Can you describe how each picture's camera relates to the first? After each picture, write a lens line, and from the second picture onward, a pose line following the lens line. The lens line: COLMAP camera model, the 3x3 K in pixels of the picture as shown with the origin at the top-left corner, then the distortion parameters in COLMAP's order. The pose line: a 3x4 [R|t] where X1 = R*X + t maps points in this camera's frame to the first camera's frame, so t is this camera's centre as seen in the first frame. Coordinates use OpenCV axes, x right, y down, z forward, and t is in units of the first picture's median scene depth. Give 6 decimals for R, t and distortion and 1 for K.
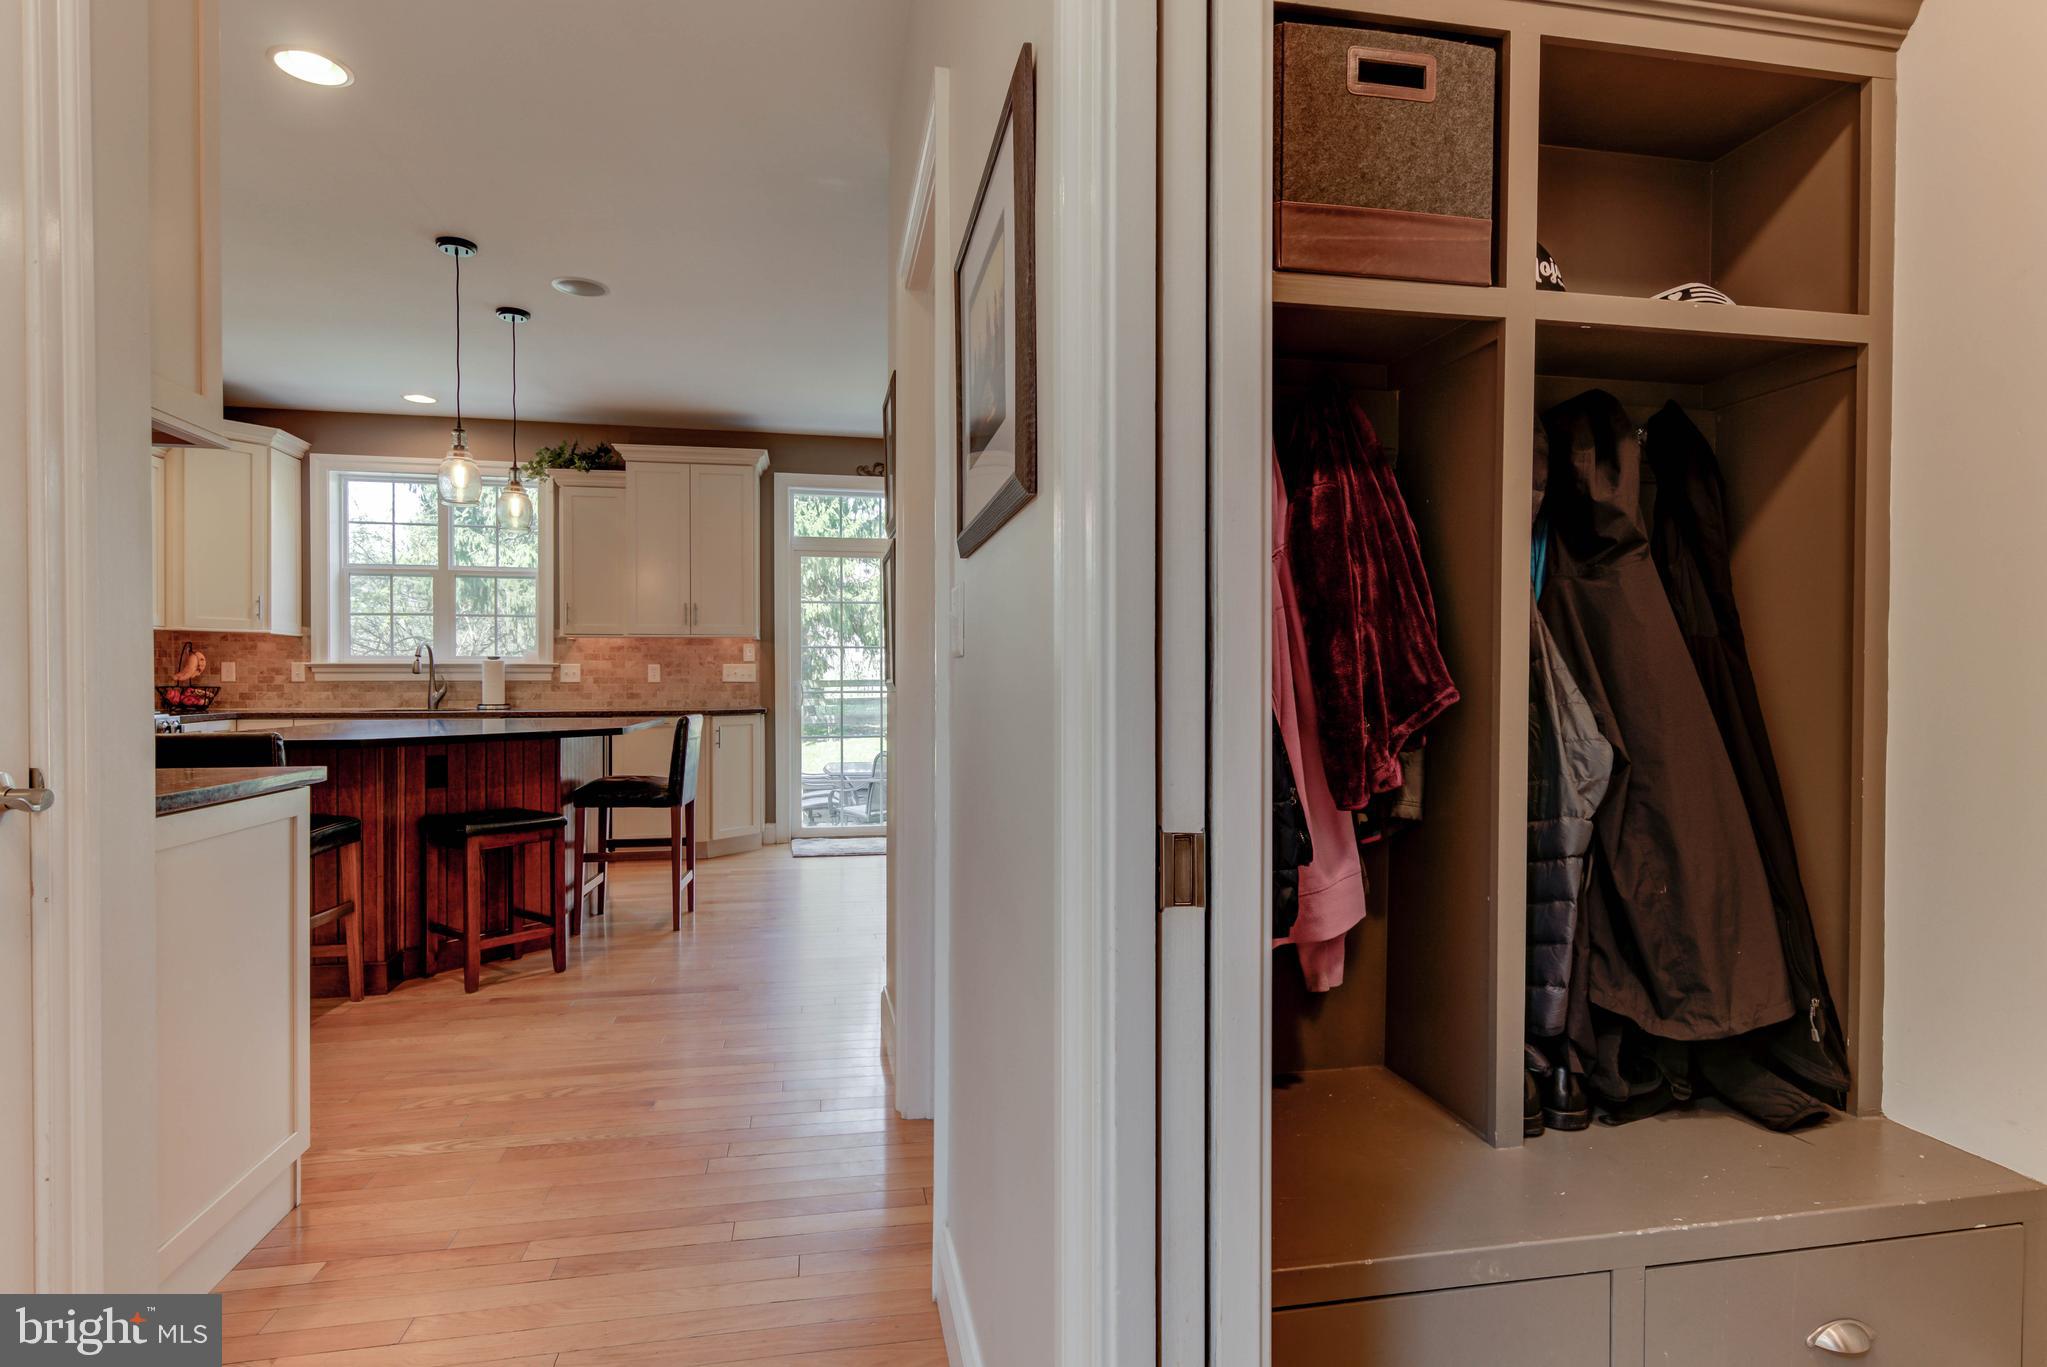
lens RADIAL K [[1058.7, 0, 1029.4], [0, 1058.7, 683.2], [0, 0, 1]] dist [0.000597, 0.000013]
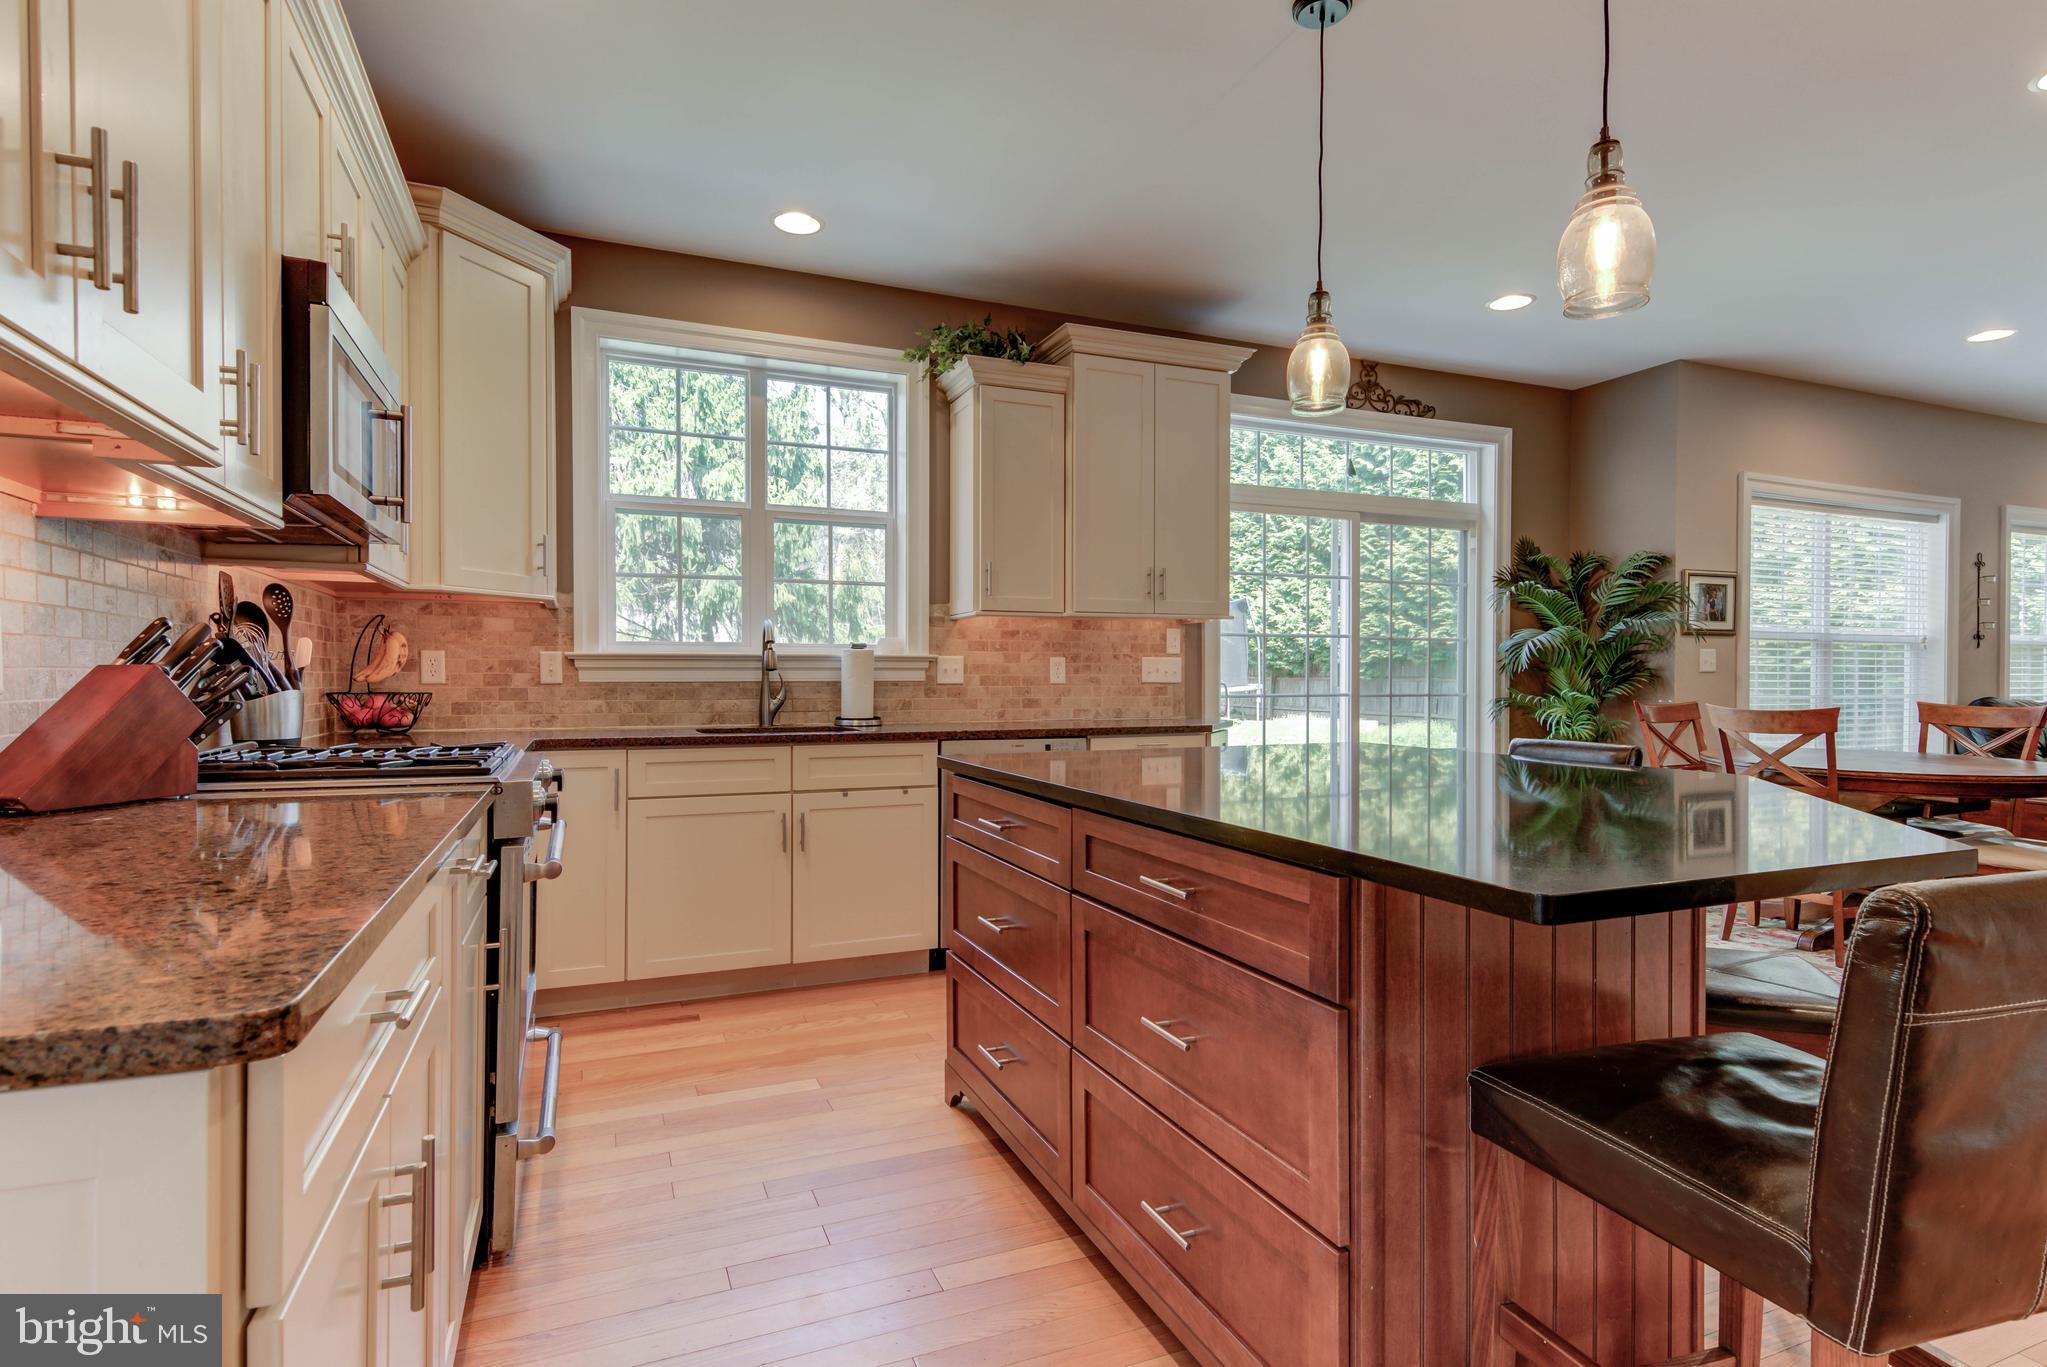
lens RADIAL K [[1029.8, 0, 1011.9], [0, 1029.8, 683.5], [0, 0, 1]] dist [0.003062, 0.000021]
pose [[0.980343, -0.001588, 0.197294, -0.536102], [0.001804, 0.999998, -0.000914, -0.000350], [-0.197292, 0.001252, 0.980344, 0.362744]]
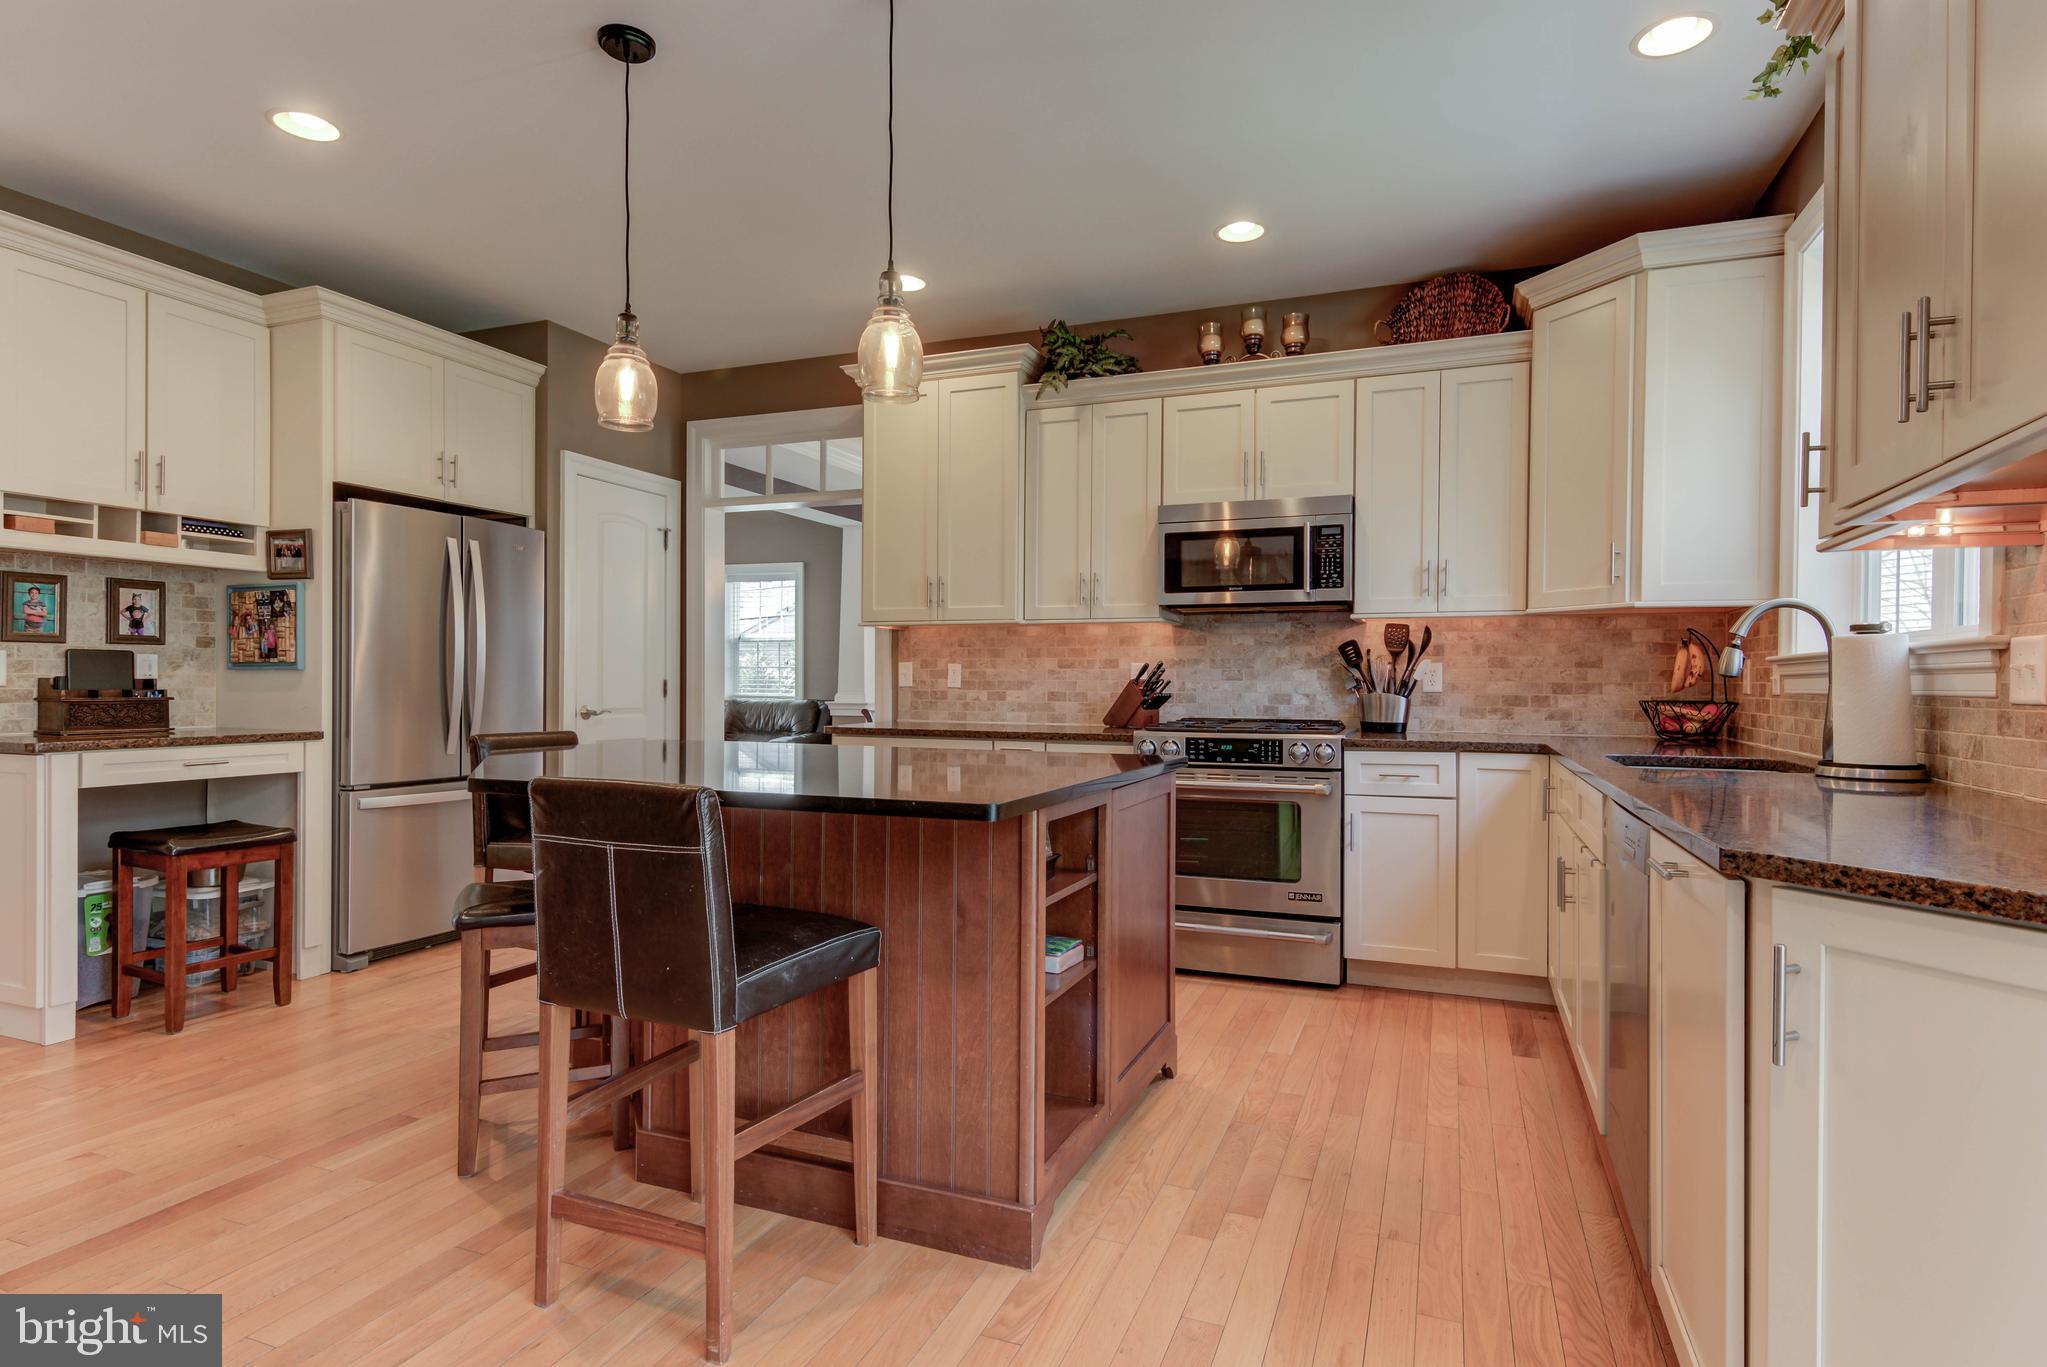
lens RADIAL K [[1058.7, 0, 1023.8], [0, 1058.7, 686.5], [0, 0, 1]] dist [0.000597, 0.000013]
pose [[-0.546610, 0.000537, -0.837387, -0.068431], [-0.008641, 0.999943, 0.006282, -0.004915], [0.837343, 0.010670, -0.546574, 0.954922]]
